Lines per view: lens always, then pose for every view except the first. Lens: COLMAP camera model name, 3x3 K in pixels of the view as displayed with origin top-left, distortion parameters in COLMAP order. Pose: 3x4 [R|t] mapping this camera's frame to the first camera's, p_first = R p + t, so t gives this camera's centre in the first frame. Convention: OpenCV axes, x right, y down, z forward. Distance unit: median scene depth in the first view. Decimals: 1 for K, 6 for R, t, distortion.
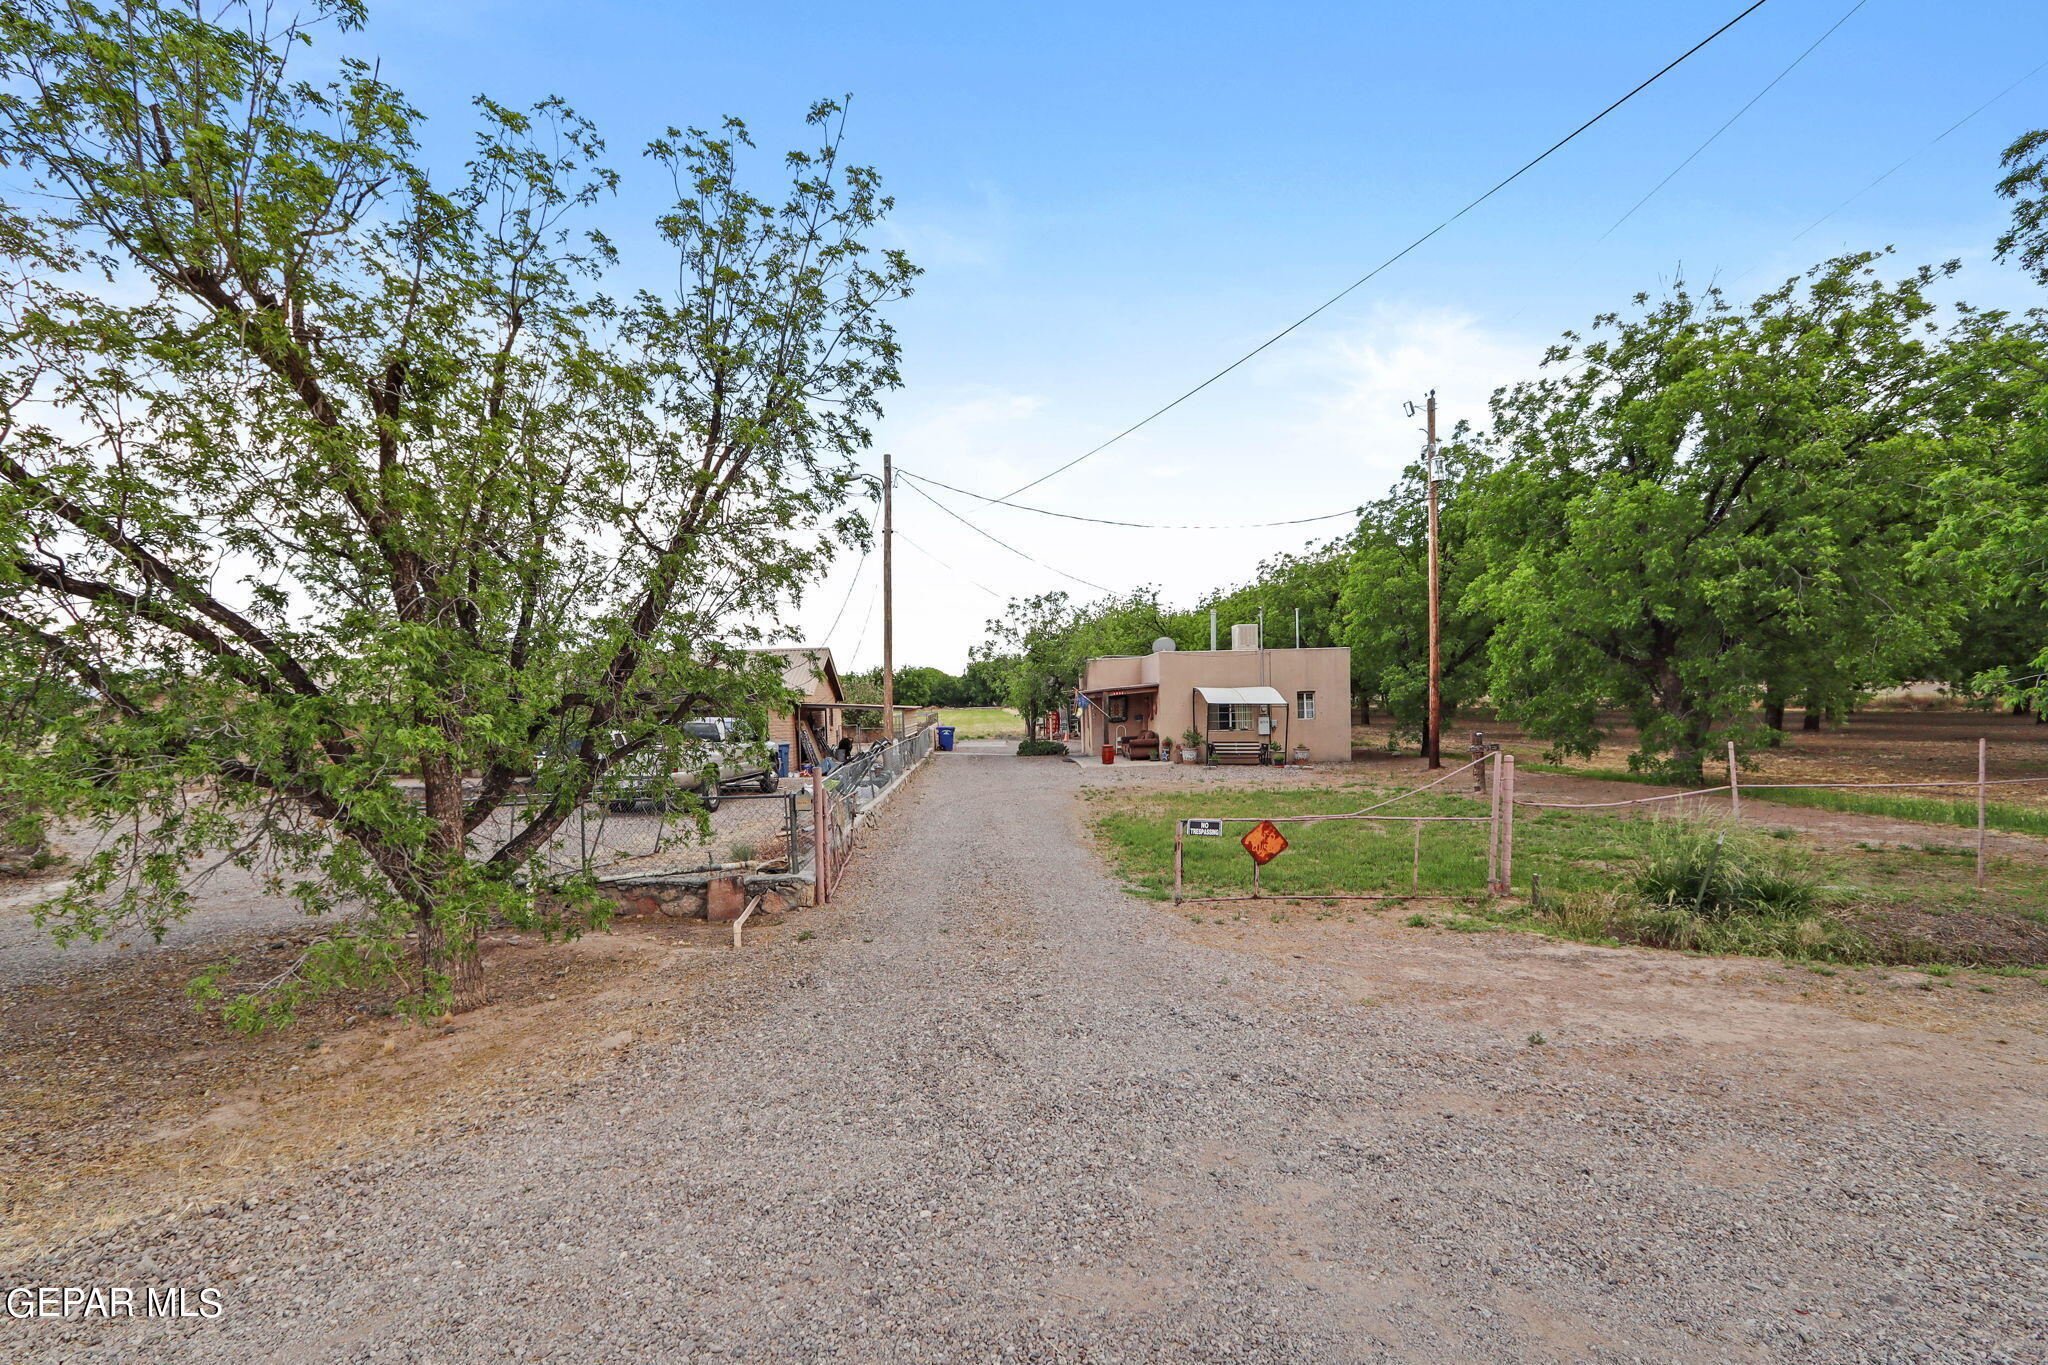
lens RADIAL K [[1045.8, 0, 1029.9], [0, 1045.8, 724.1], [0, 0, 1]] dist [-0.004862, -0.001333]
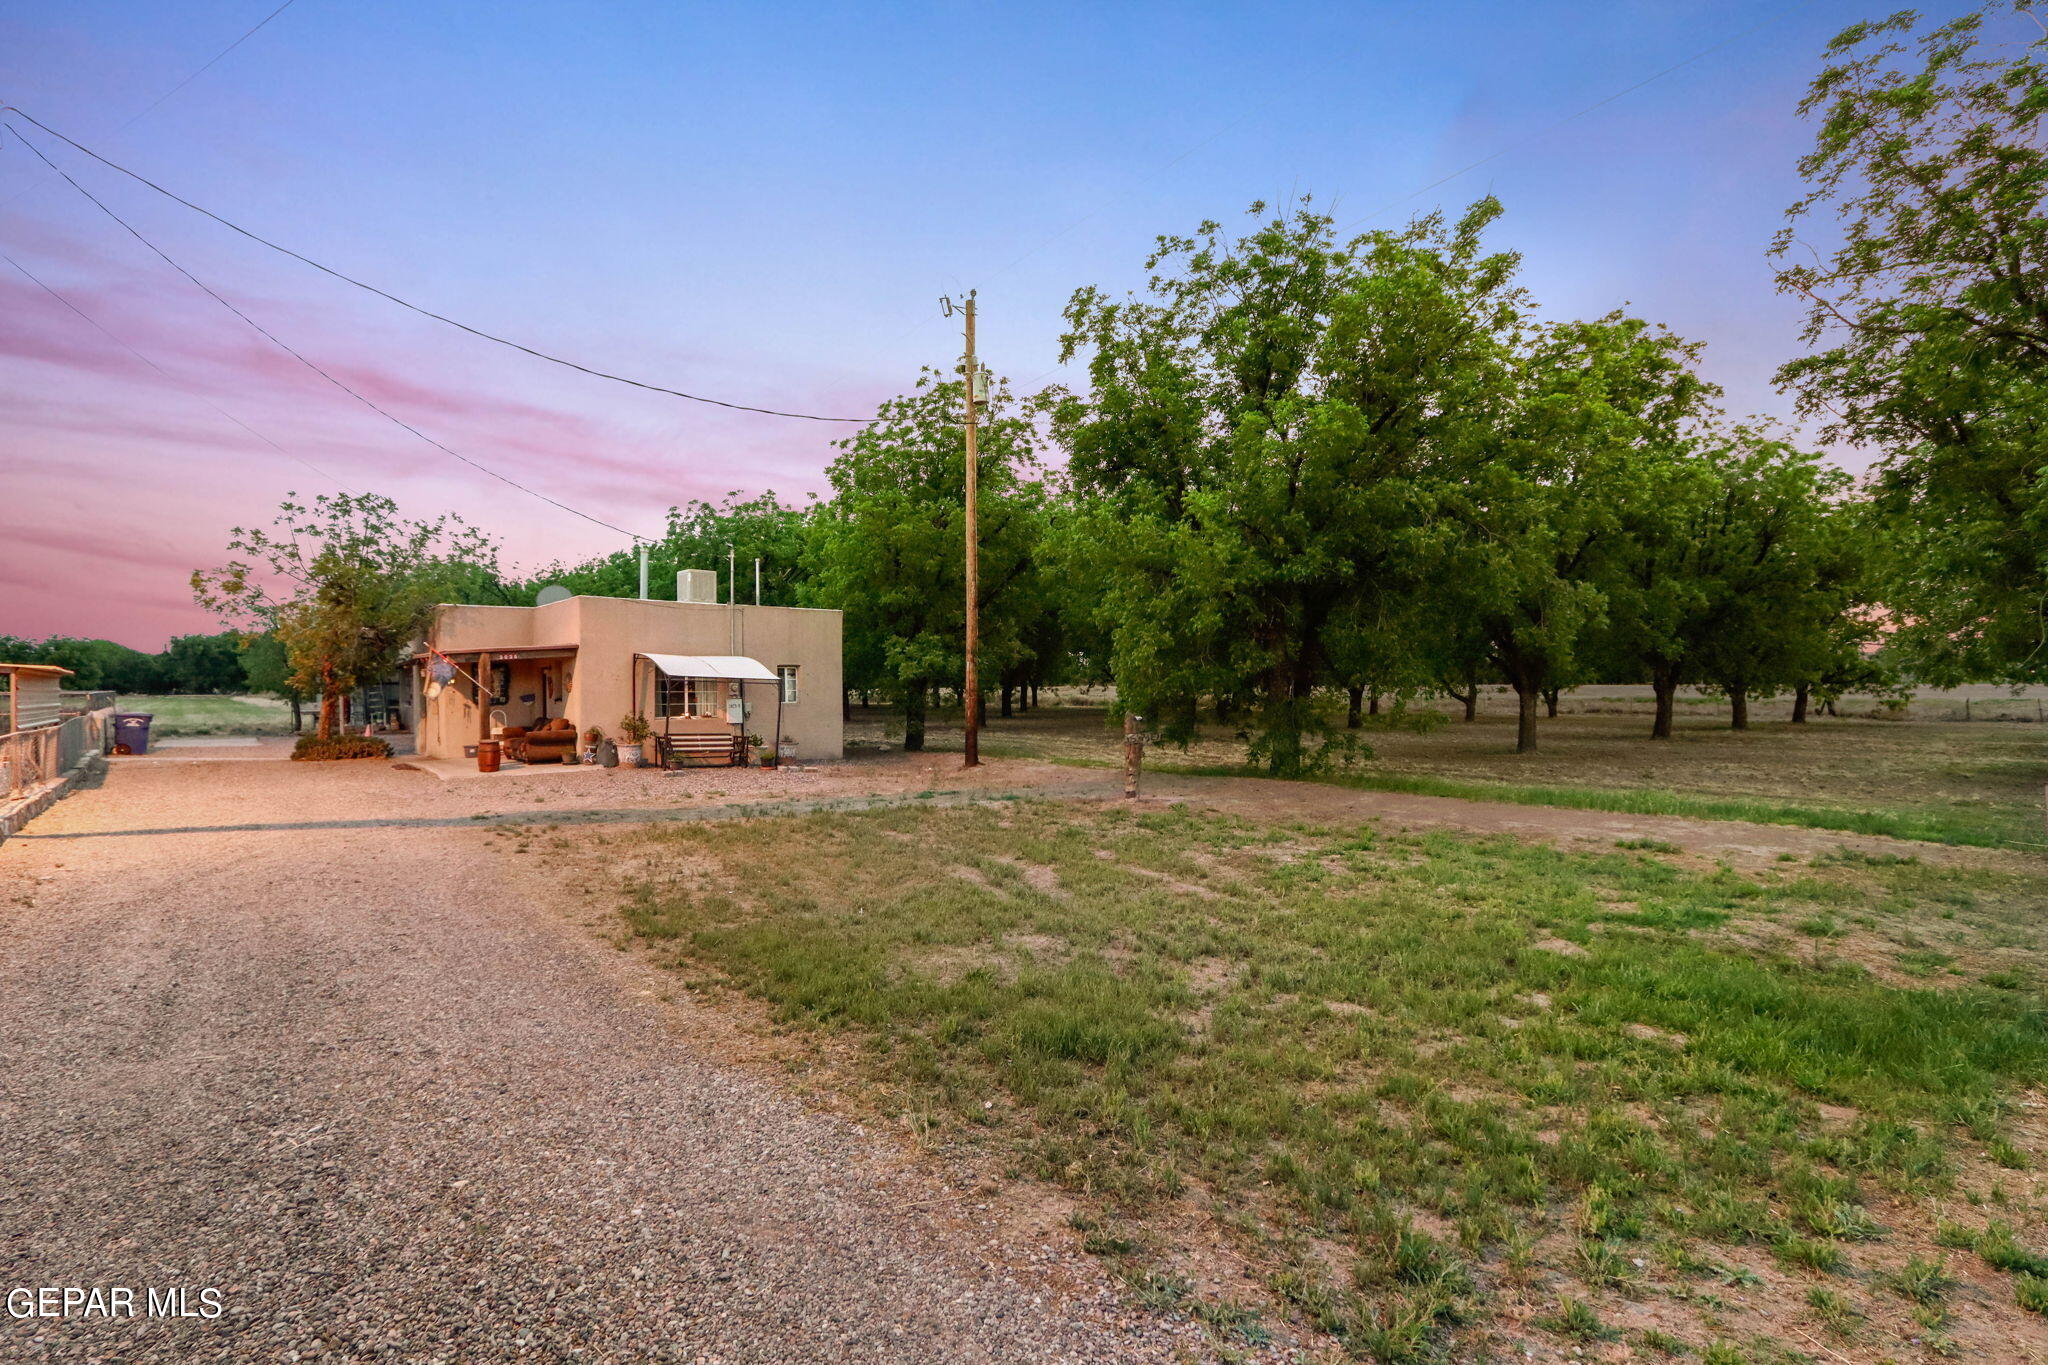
lens RADIAL K [[963.2, 0, 1025.5], [0, 963.2, 675.7], [0, 0, 1]] dist [-0.017578, 0.000183]
pose [[0.780640, 0.030937, 0.624215, -0.032948], [-0.001397, 0.998858, -0.047759, 0.009907], [-0.624980, 0.036411, 0.779791, 0.417926]]
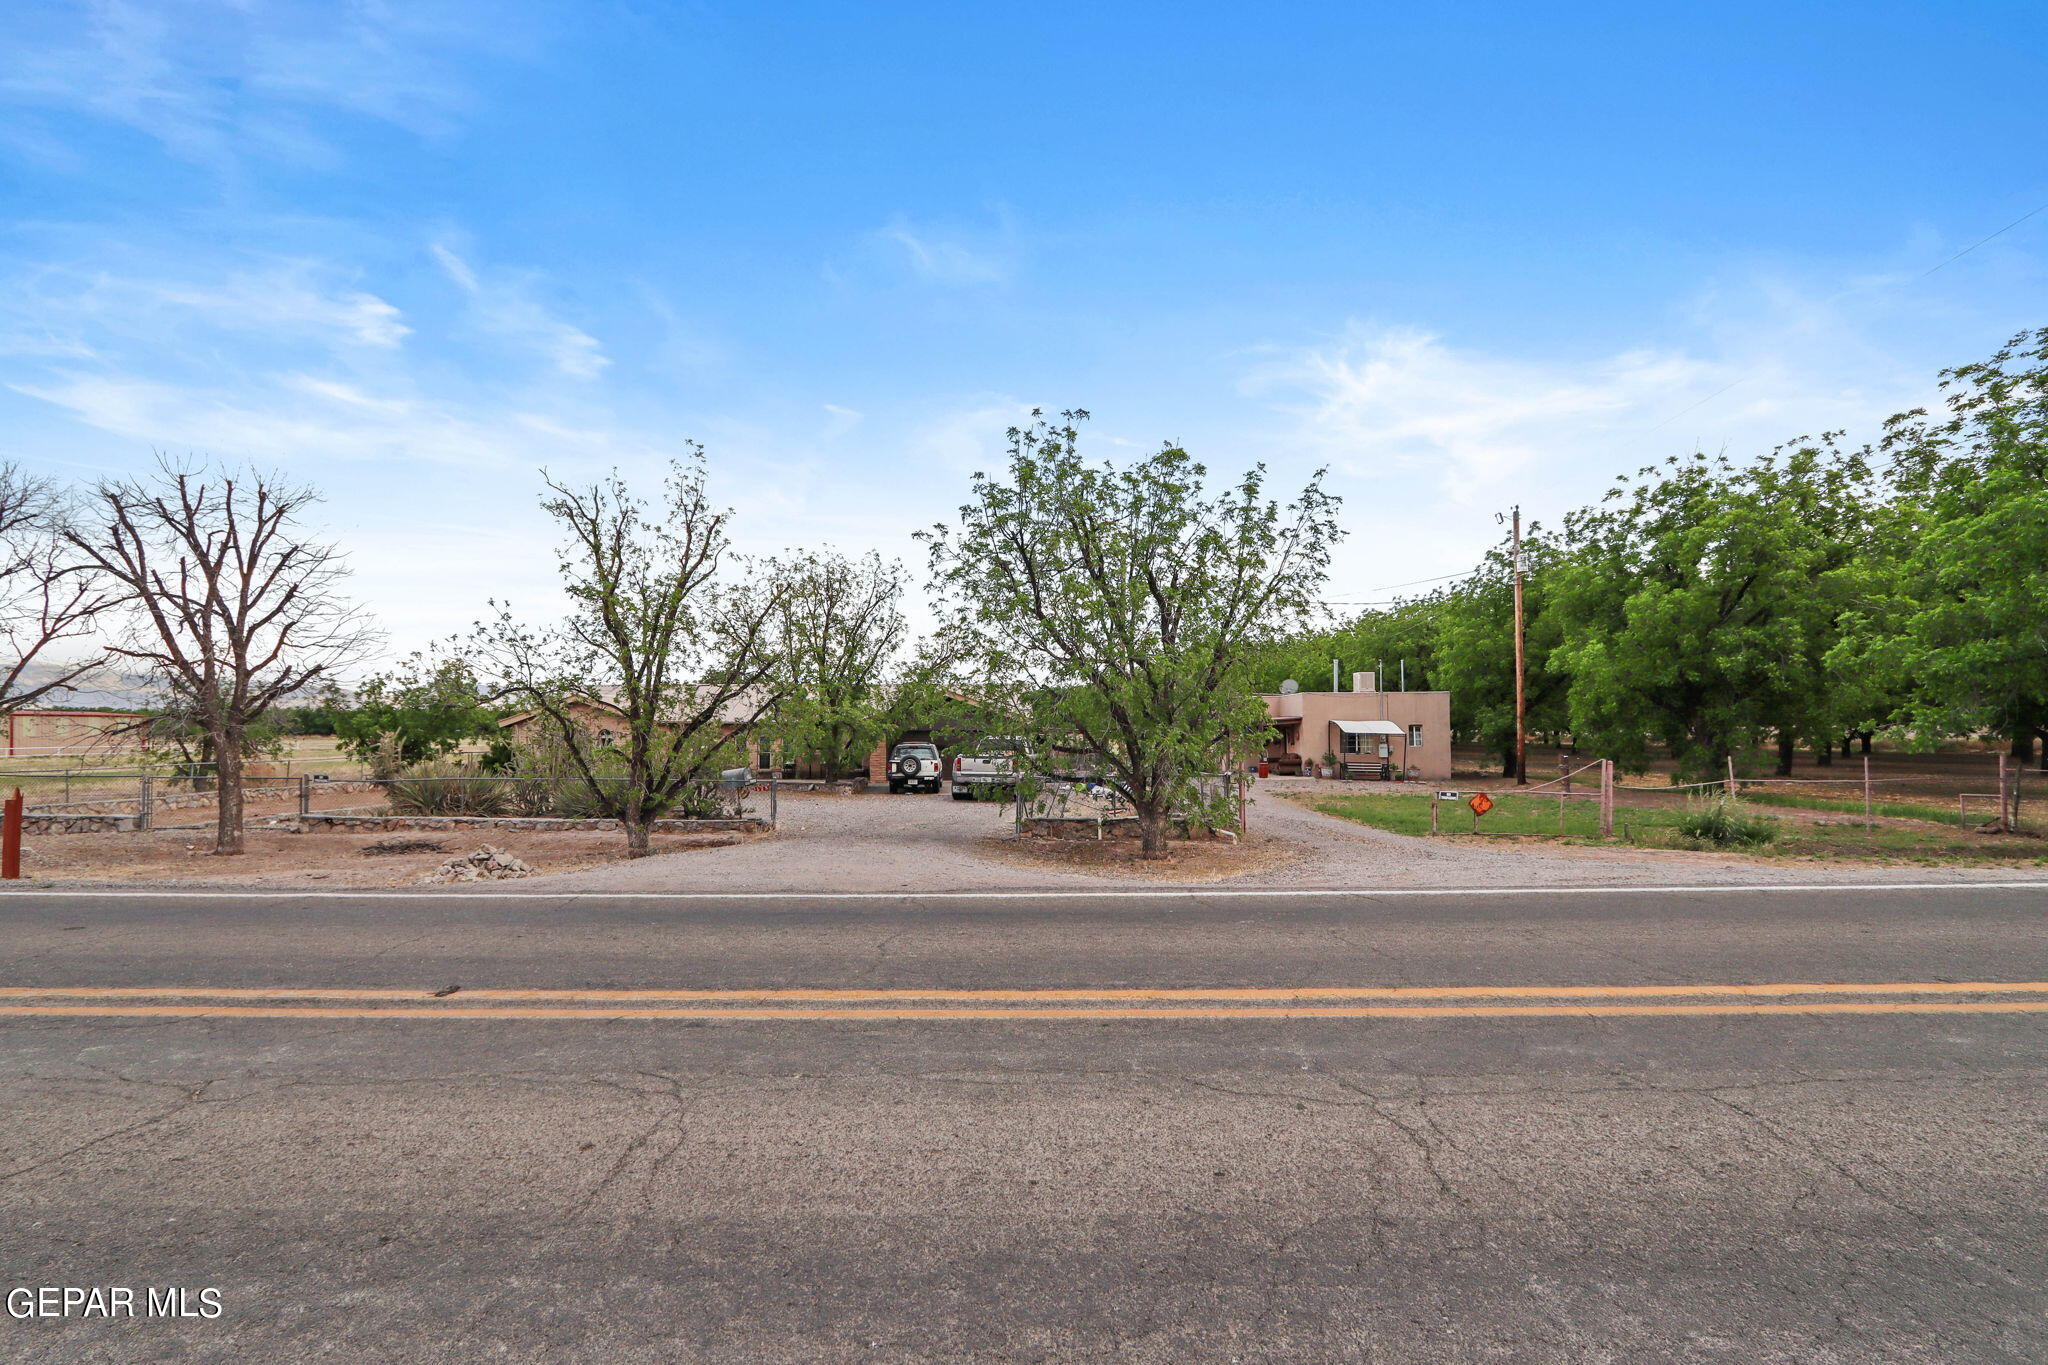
lens RADIAL K [[1011.0, 0, 1037.3], [0, 1011.0, 680.8], [0, 0, 1]] dist [-0.013973, 0.000788]
pose [[0.999173, 0.017815, -0.036553, -0.183172], [-0.020306, 0.997412, -0.068967, 0.011548], [0.035230, 0.069652, 0.996949, -0.308127]]
